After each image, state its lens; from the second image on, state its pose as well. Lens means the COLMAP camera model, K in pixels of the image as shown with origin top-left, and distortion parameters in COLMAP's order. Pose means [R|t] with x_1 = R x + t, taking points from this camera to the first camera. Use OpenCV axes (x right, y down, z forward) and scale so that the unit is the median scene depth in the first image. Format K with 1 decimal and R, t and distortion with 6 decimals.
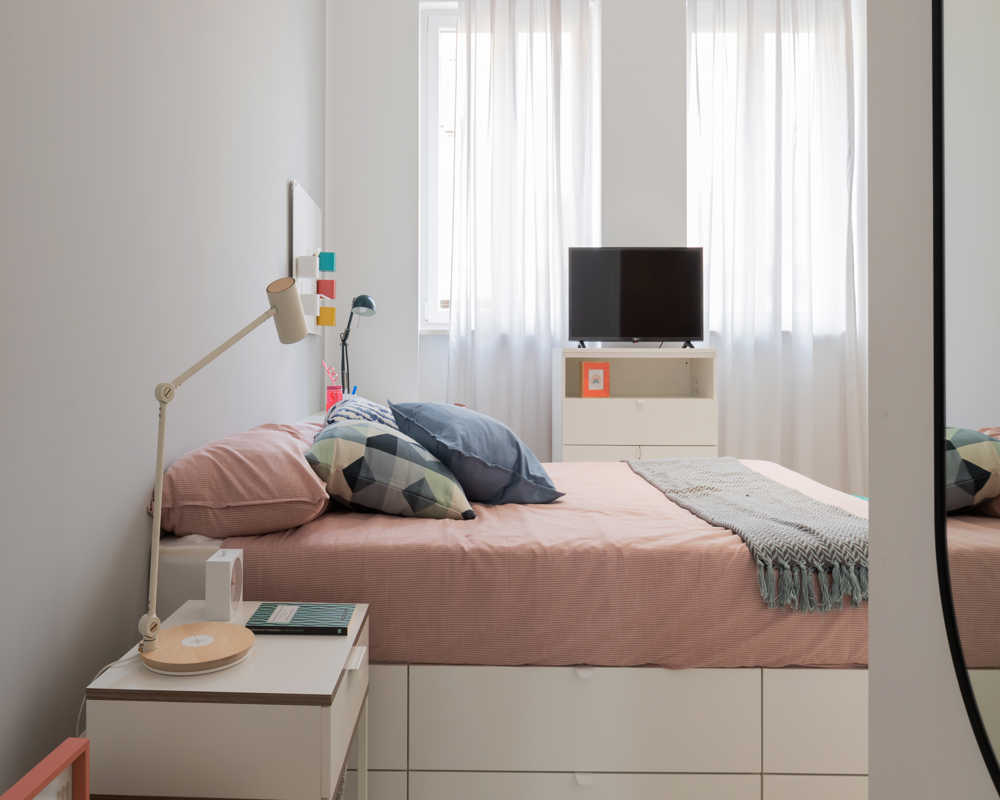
lens RADIAL K [[923.3, 0, 499.9], [0, 923.3, 385.5], [0, 0, 1]] dist [-0.004681, -0.001650]
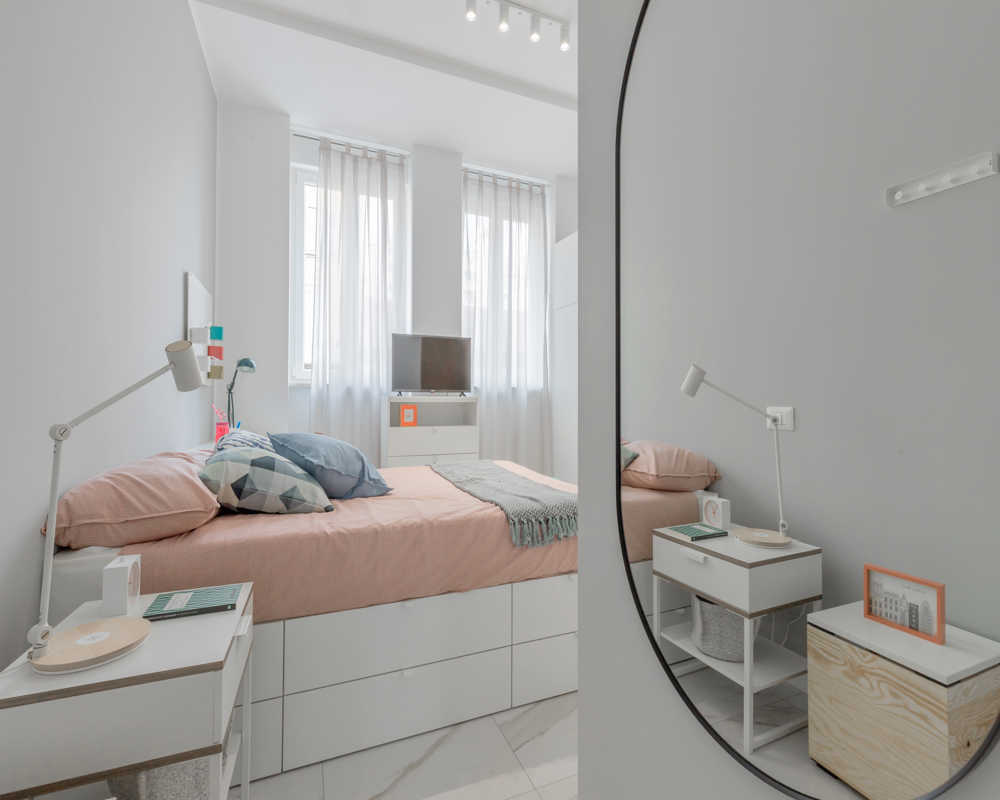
lens RADIAL K [[448.2, 0, 495.9], [0, 448.2, 402.2], [0, 0, 1]] dist [0.001874, -0.000151]
pose [[0.920731, -0.000449, 0.390197, -0.069018], [0.010944, 0.999636, -0.024674, -0.009472], [-0.390044, 0.026988, 0.920401, 0.235373]]
